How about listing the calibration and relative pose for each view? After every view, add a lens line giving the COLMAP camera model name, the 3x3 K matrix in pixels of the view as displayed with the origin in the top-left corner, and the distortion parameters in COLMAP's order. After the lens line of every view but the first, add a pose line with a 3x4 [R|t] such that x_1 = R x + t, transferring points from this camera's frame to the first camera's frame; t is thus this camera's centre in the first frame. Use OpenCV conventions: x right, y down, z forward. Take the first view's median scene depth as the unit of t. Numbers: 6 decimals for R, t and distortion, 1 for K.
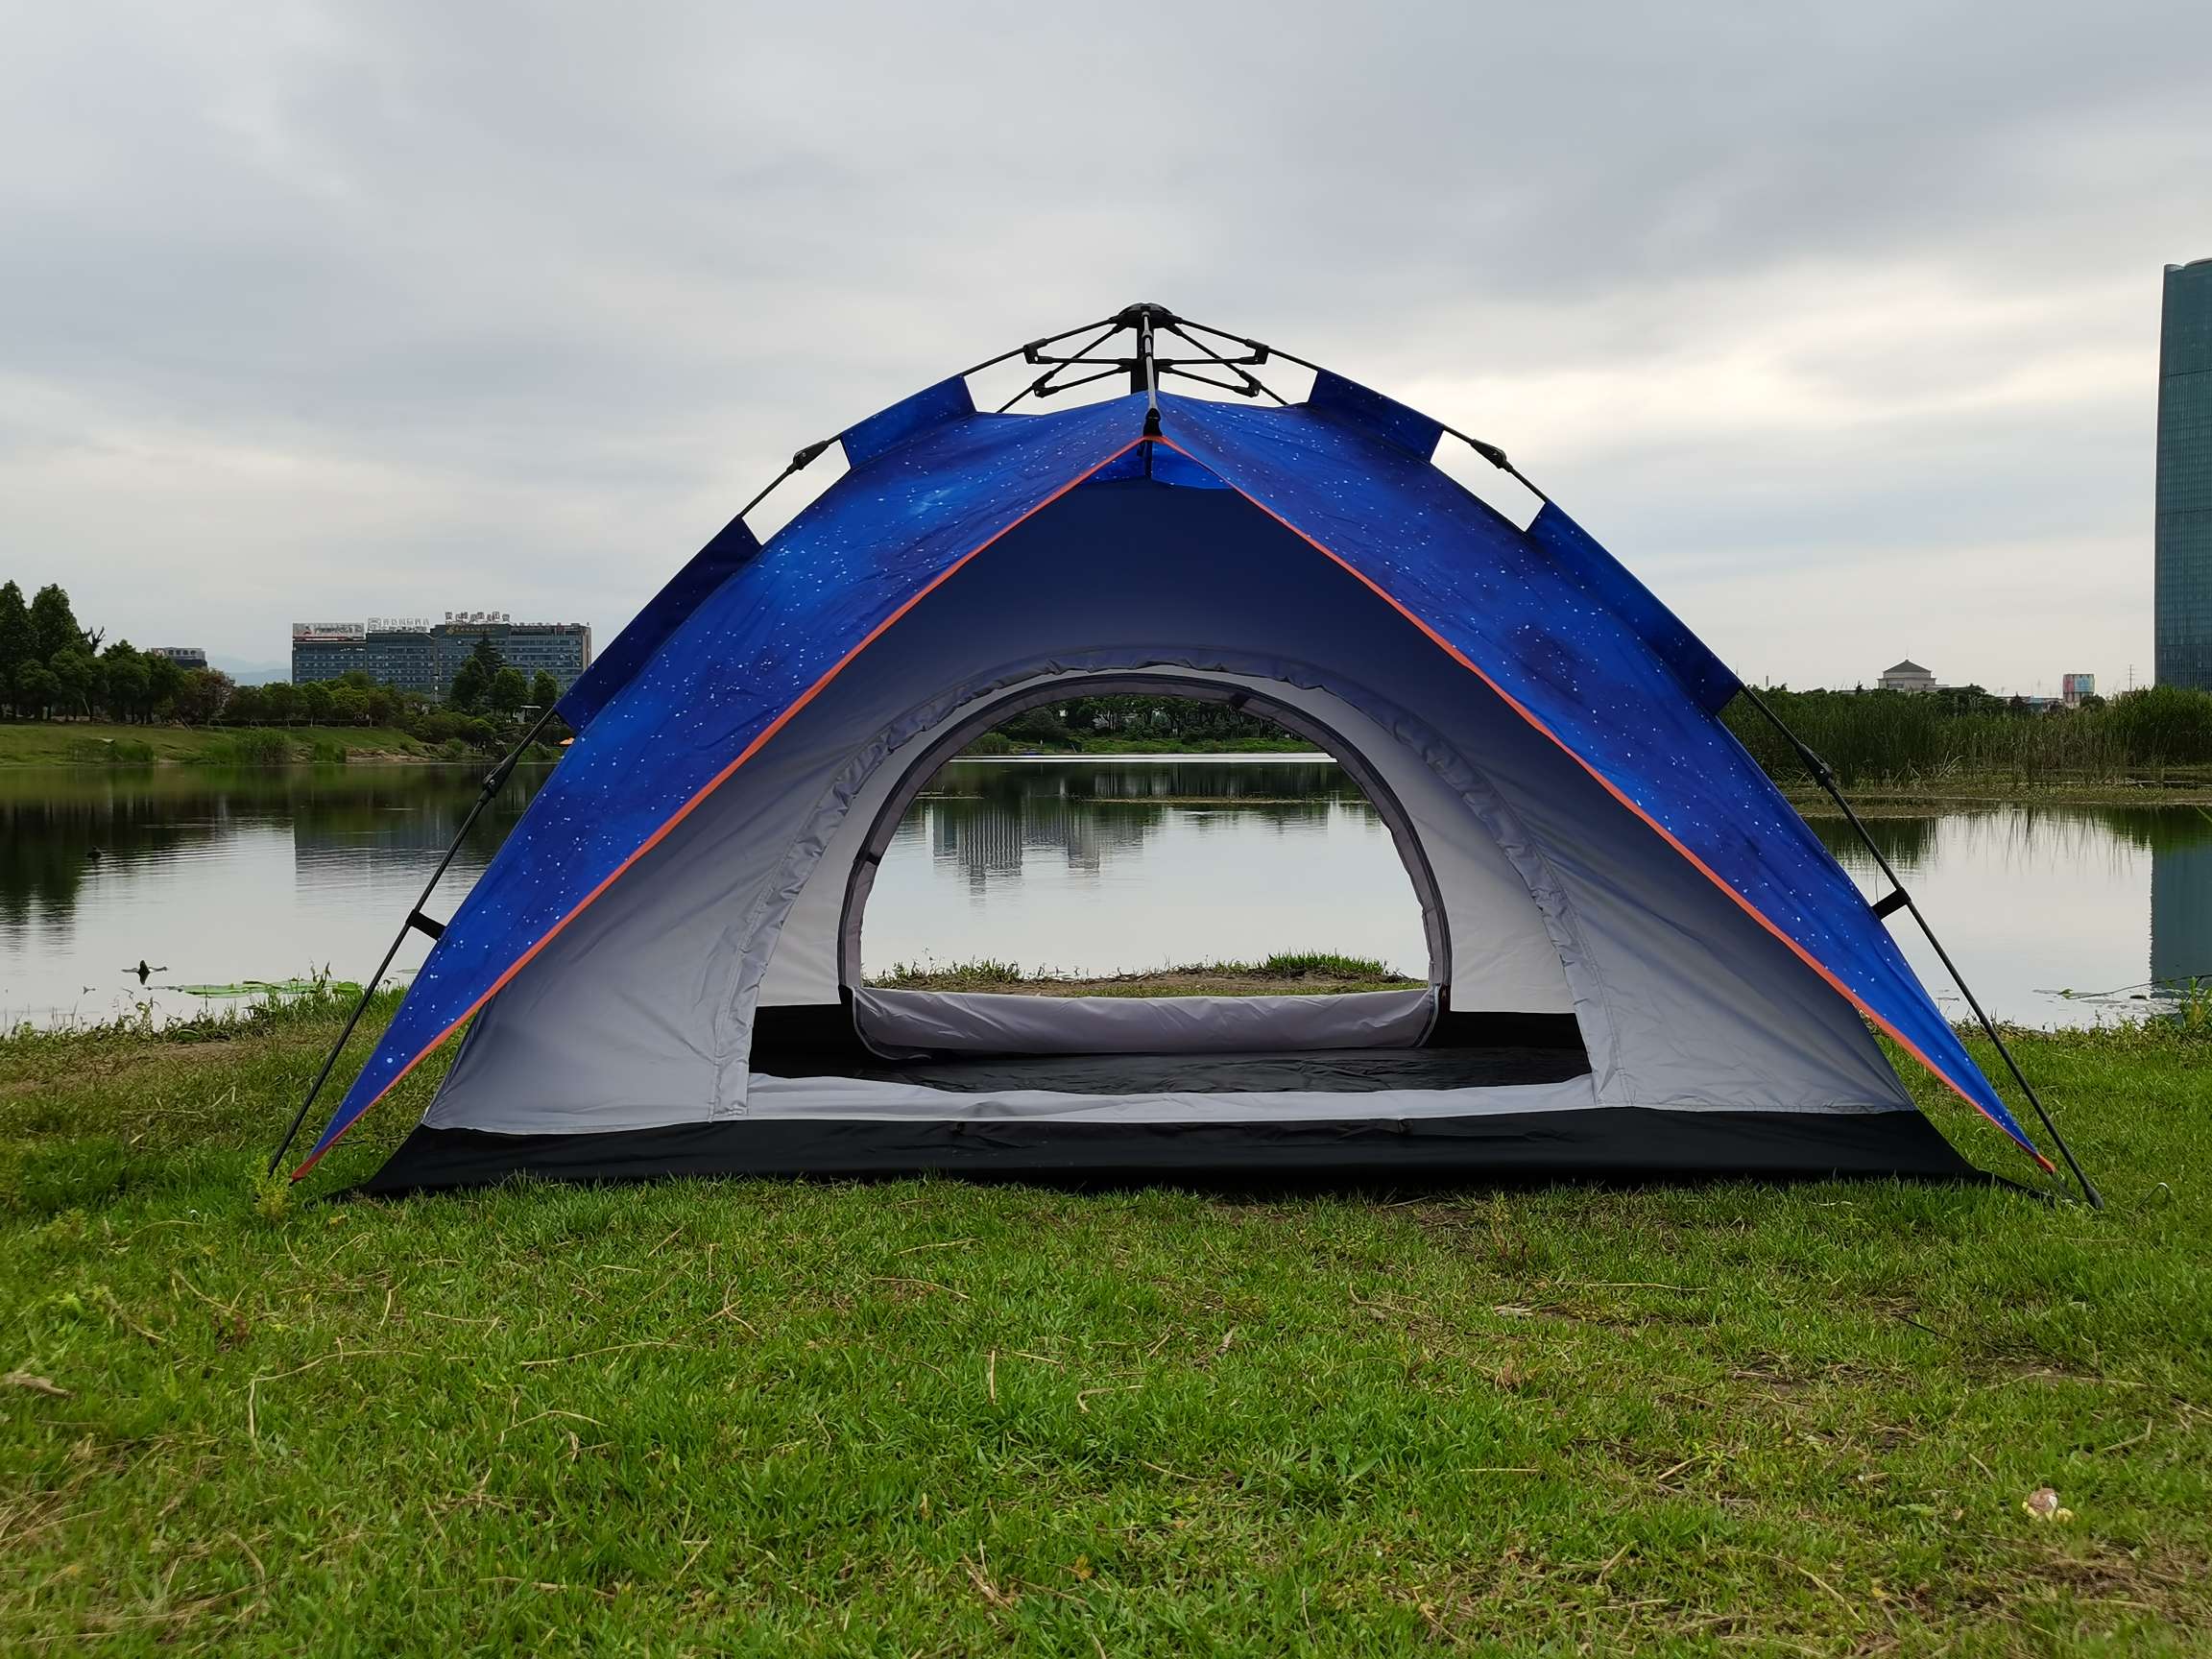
lens RADIAL K [[2608.1, 0, 946.4], [0, 2608.1, 834.8], [0, 0, 1]] dist [0.062877, -0.036622]
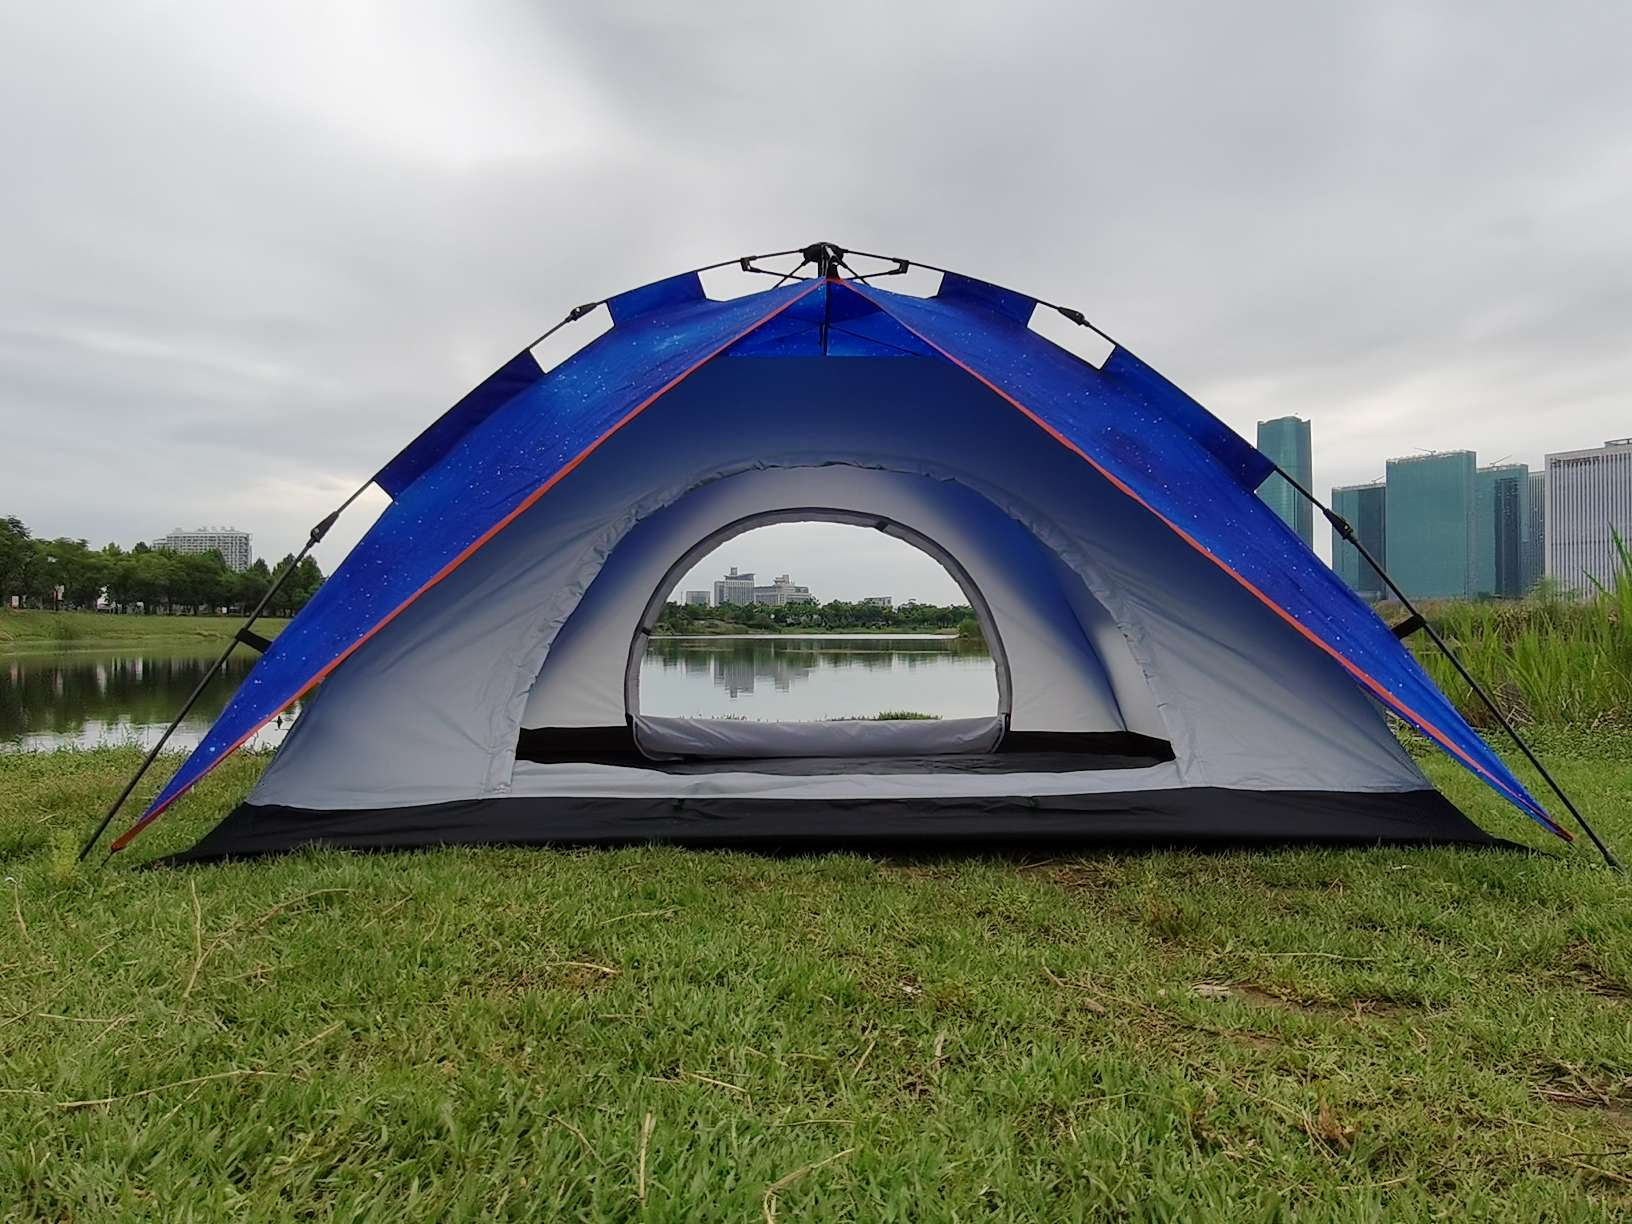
lens RADIAL K [[1145.8, 0, 788.2], [0, 1145.8, 611.2], [0, 0, 1]] dist [0.036363, -0.003274]
pose [[0.998296, 0.008487, 0.057731, 0.022080], [-0.005227, 0.998395, -0.056395, 0.046112], [-0.058117, 0.055997, 0.996738, 0.402106]]
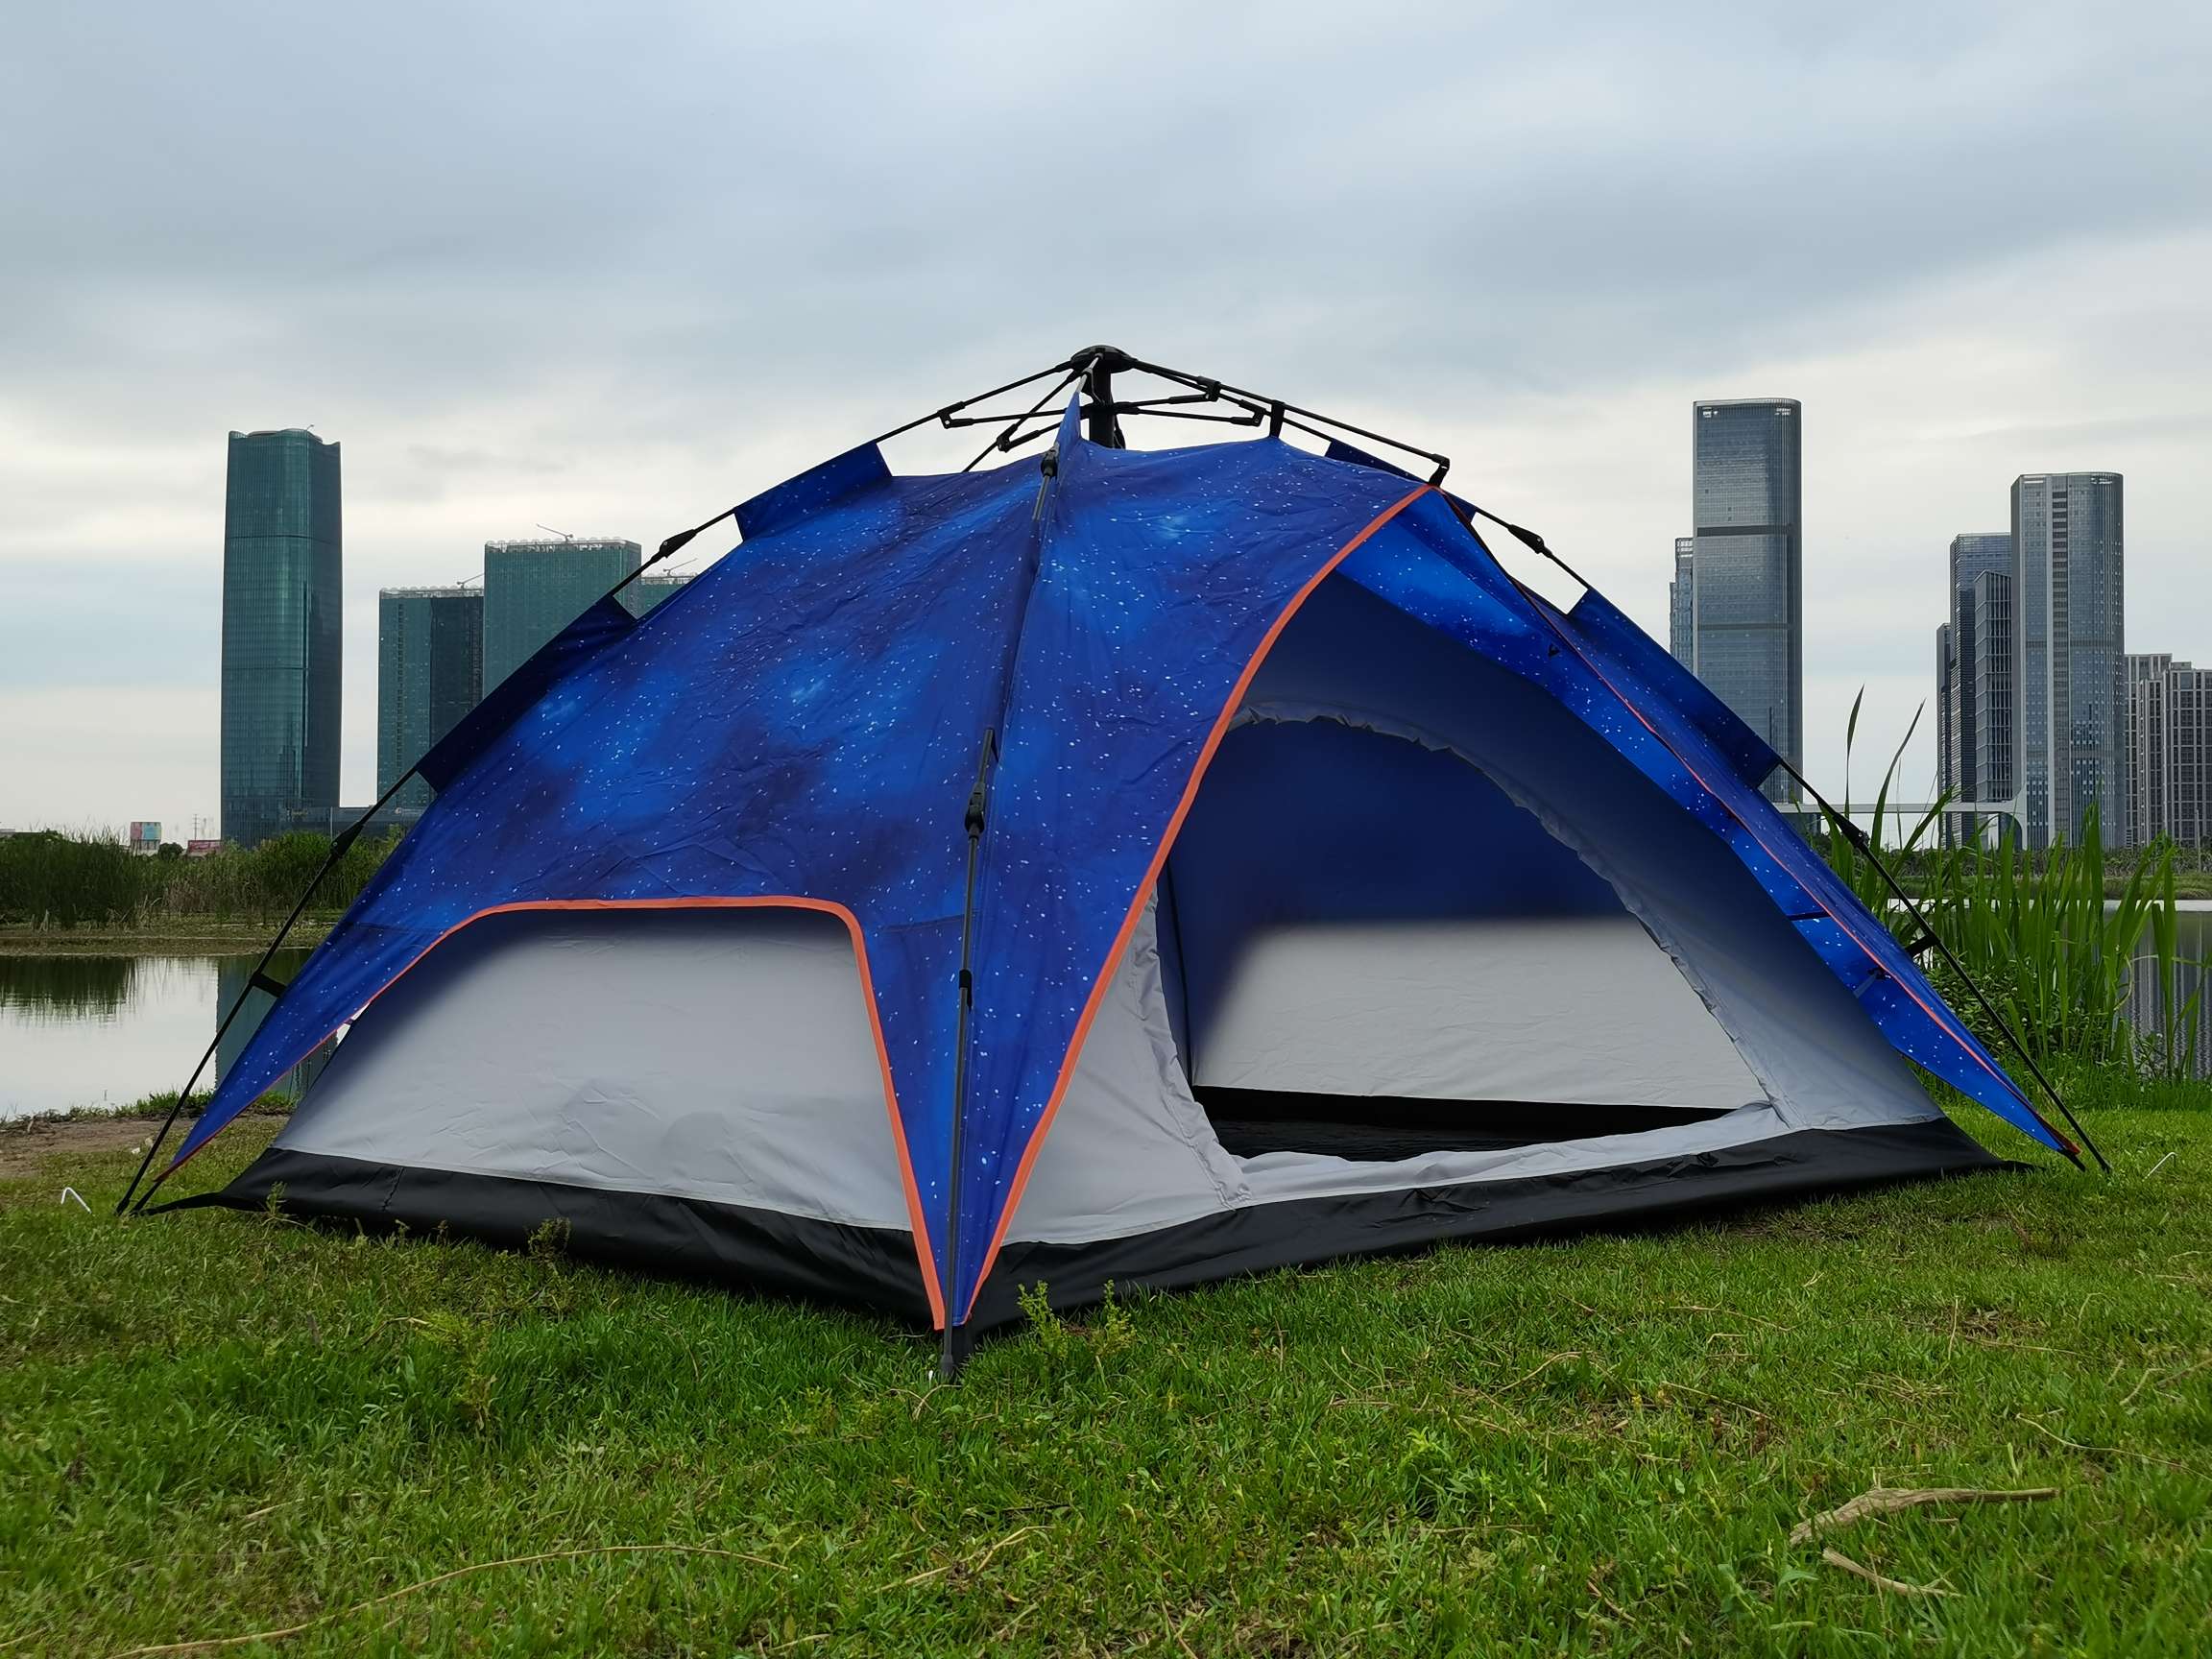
lens RADIAL K [[2683.7, 0, 1060.9], [0, 2683.7, 776.1], [0, 0, 1]] dist [0.065021, -0.059164]
pose [[0.689775, 0.038377, 0.723006, -0.710638], [0.020074, 0.997197, -0.072082, 0.026811], [-0.723746, 0.064234, 0.687071, 0.381676]]
